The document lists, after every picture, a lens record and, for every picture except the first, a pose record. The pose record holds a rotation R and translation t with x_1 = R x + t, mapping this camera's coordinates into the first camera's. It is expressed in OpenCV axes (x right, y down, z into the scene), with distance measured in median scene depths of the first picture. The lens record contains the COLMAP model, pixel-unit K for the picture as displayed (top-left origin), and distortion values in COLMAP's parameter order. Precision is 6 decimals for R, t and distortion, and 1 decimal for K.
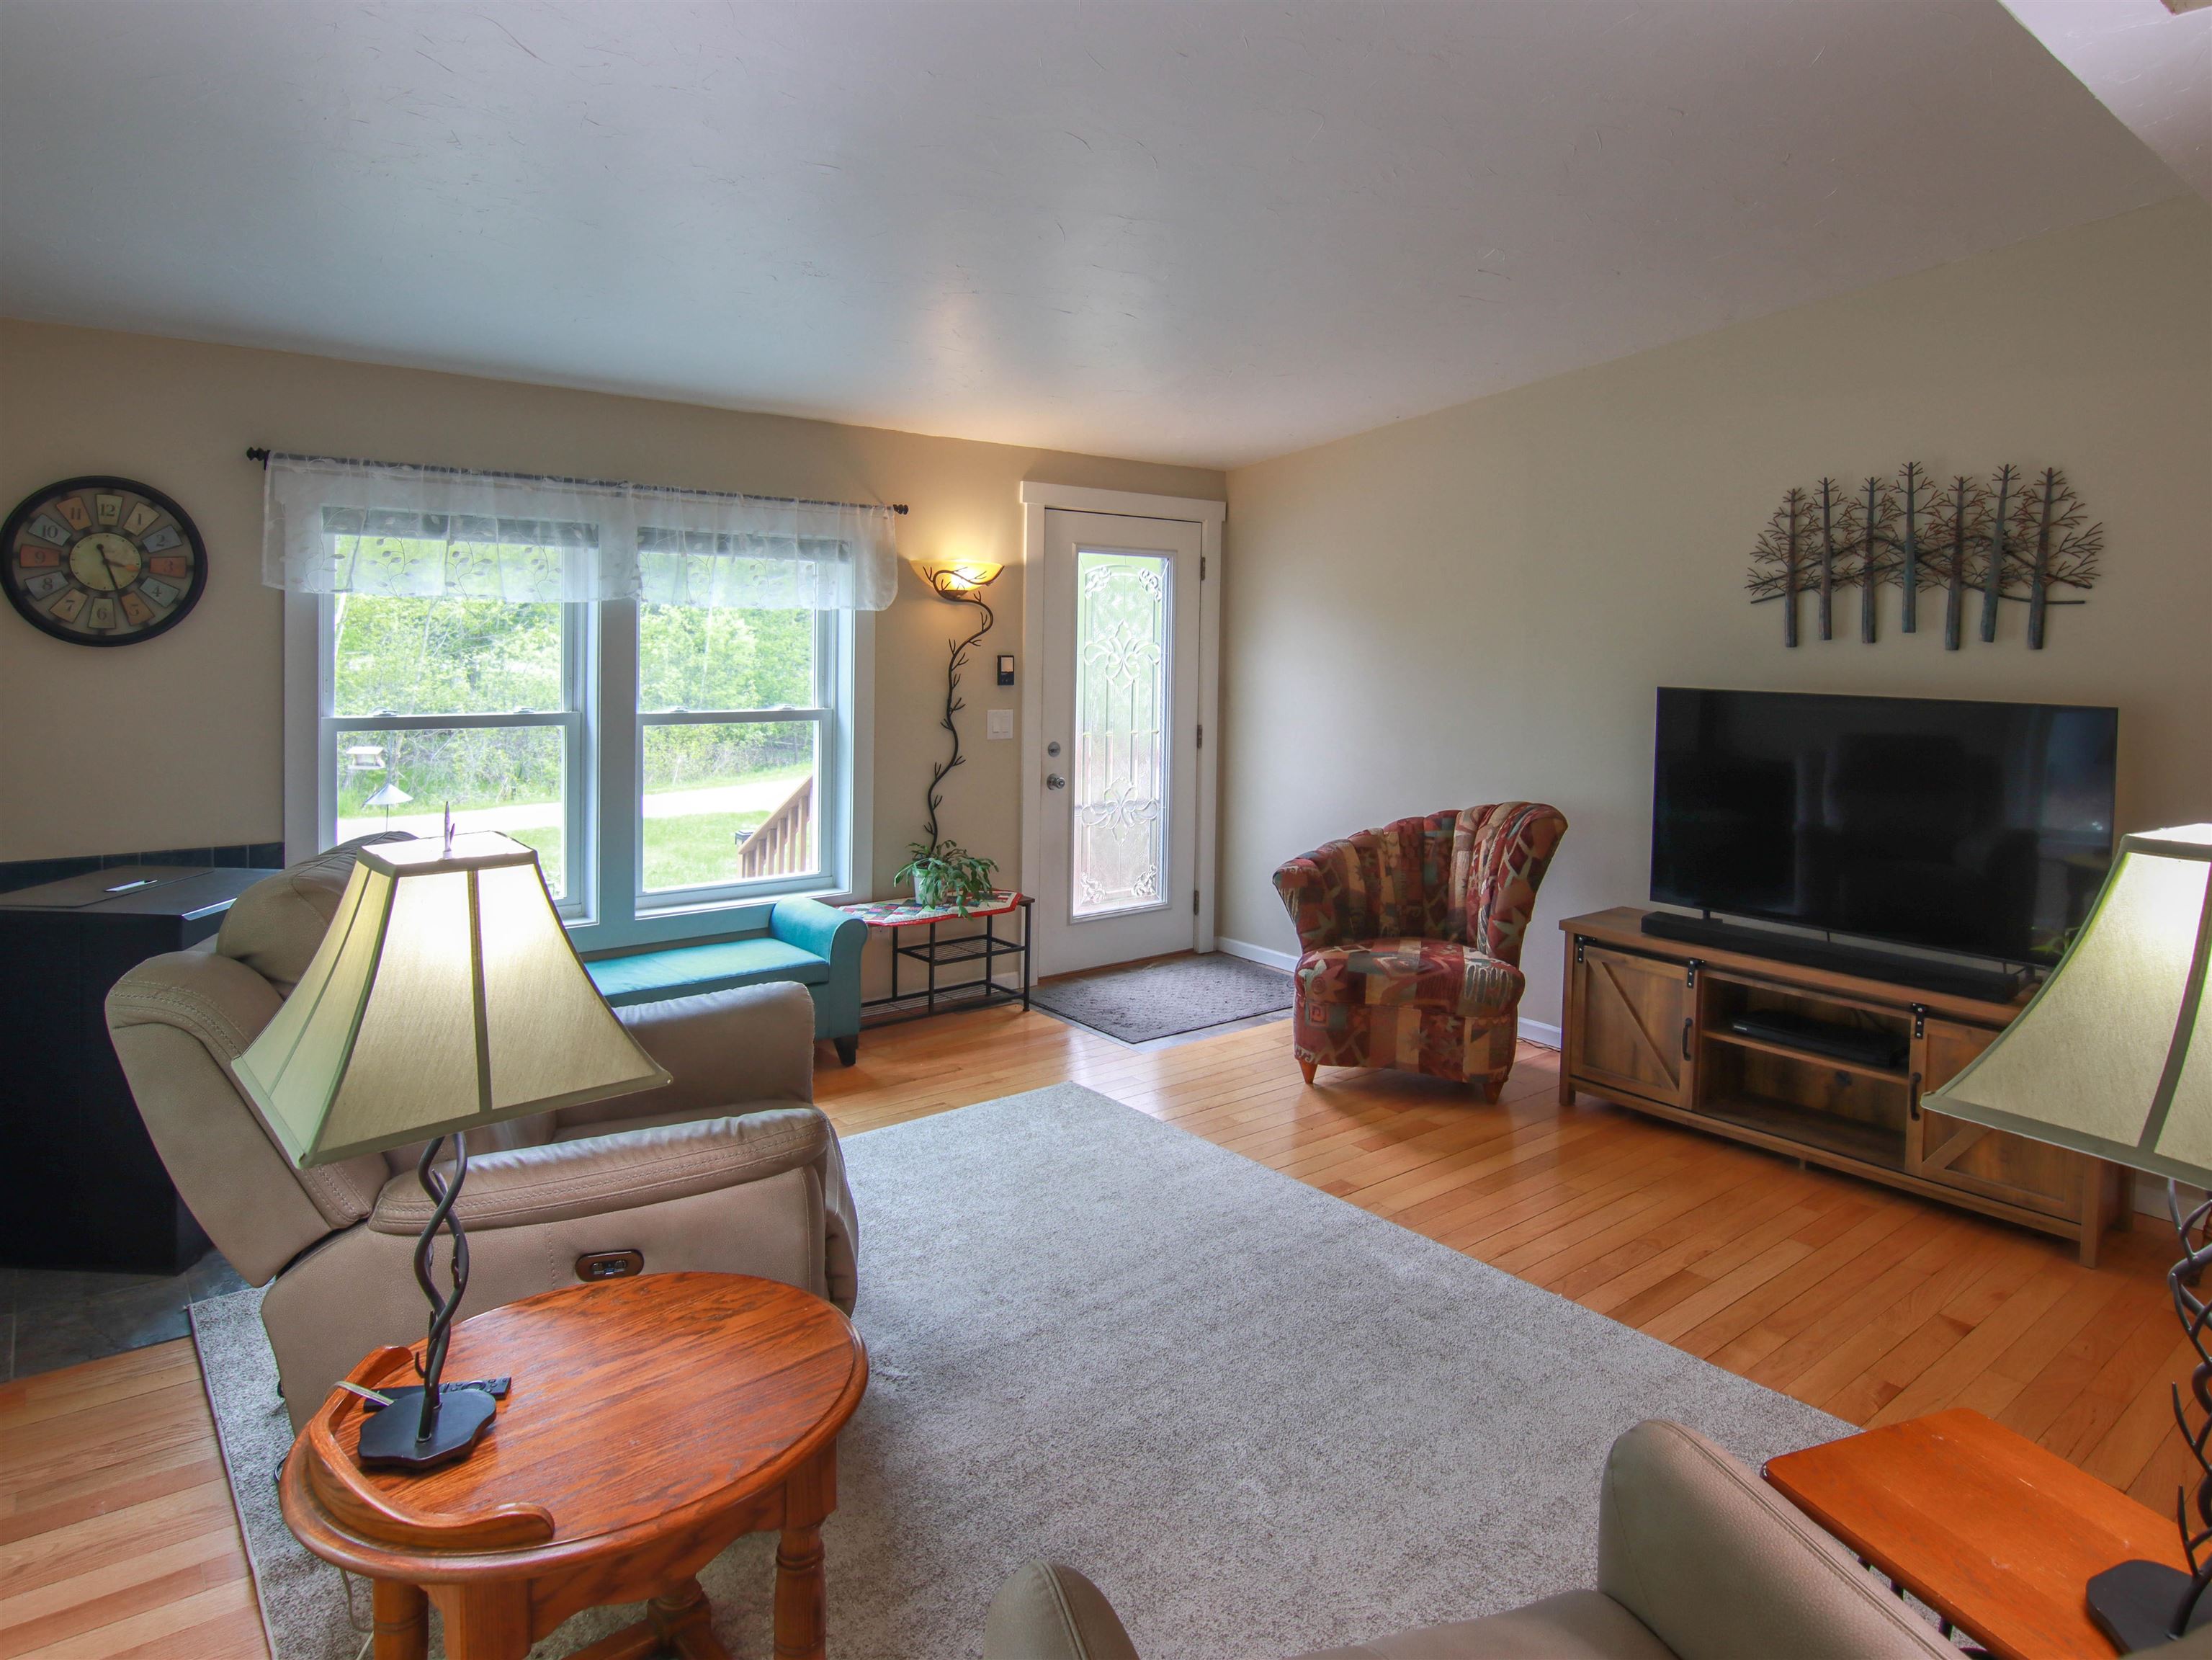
lens RADIAL K [[1336.2, 0, 1101.7], [0, 1336.2, 723.6], [0, 0, 1]] dist [-0.000165, -0.015963]
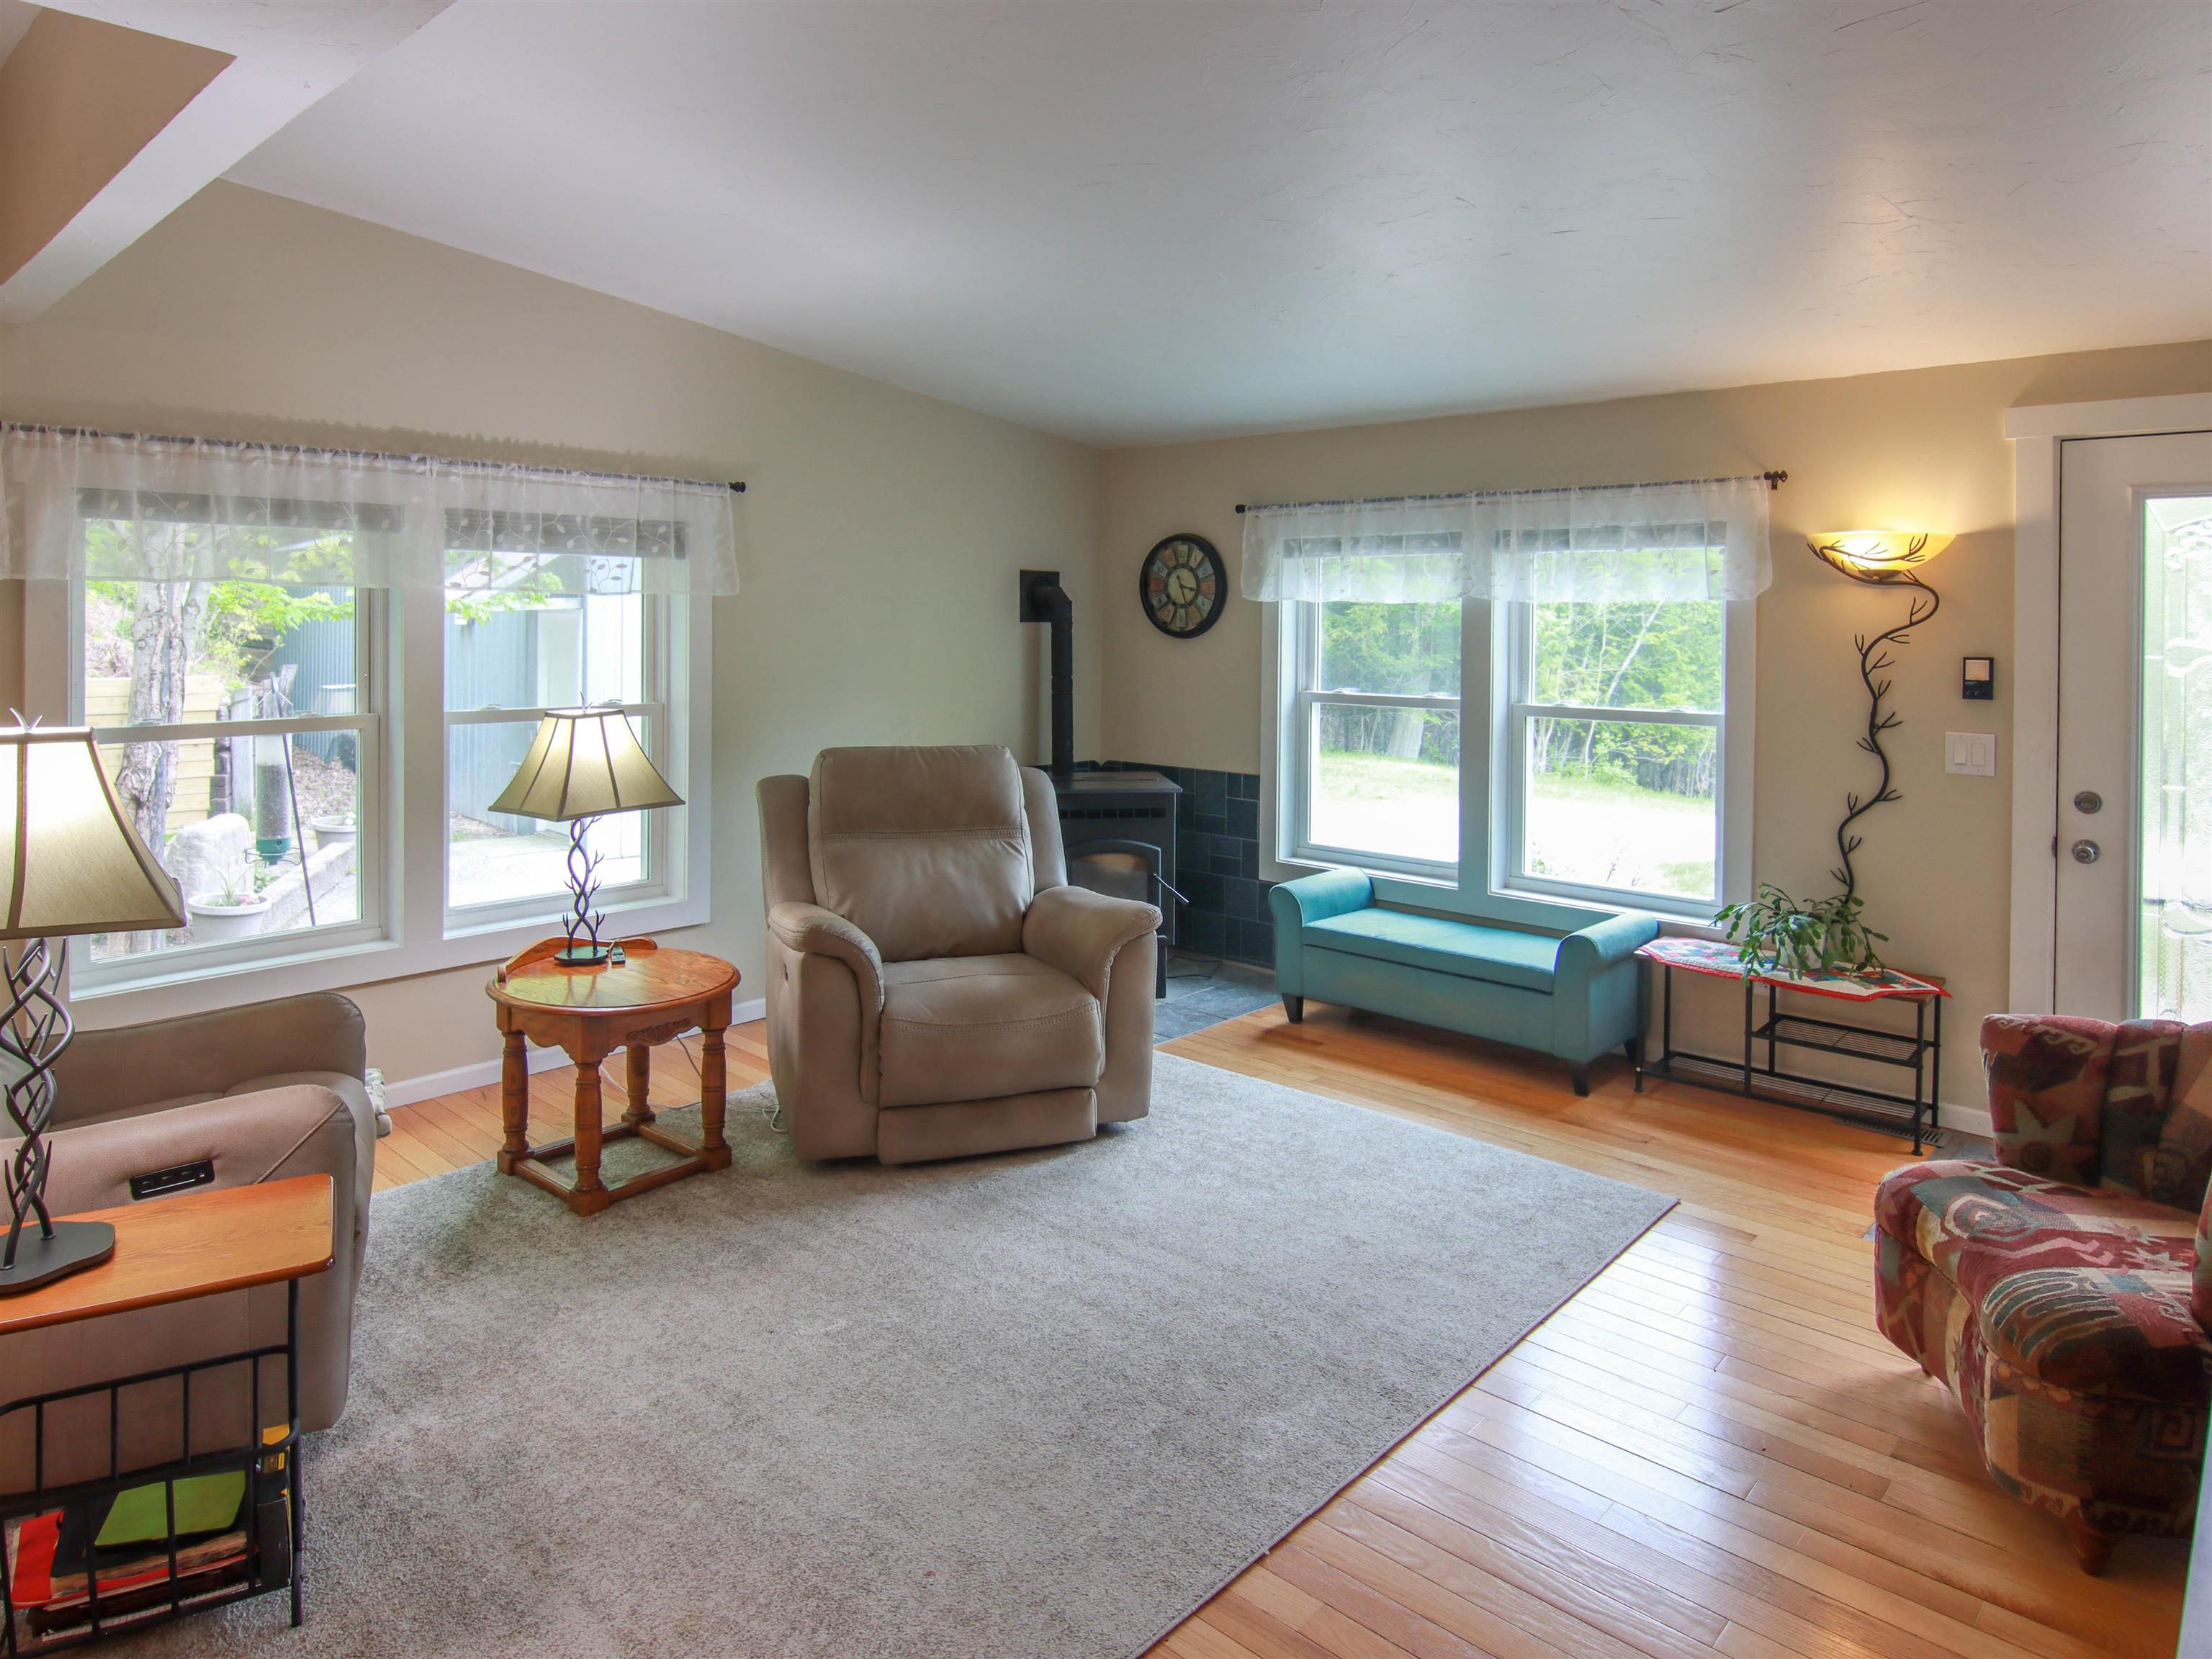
lens RADIAL K [[1350.5, 0, 1101.3], [0, 1350.5, 688.2], [0, 0, 1]] dist [-0.001628, -0.002956]
pose [[0.146168, 0.030846, -0.988779, 0.681782], [-0.072208, 0.997180, 0.020433, -0.018972], [0.986621, 0.068411, 0.147983, 0.524416]]
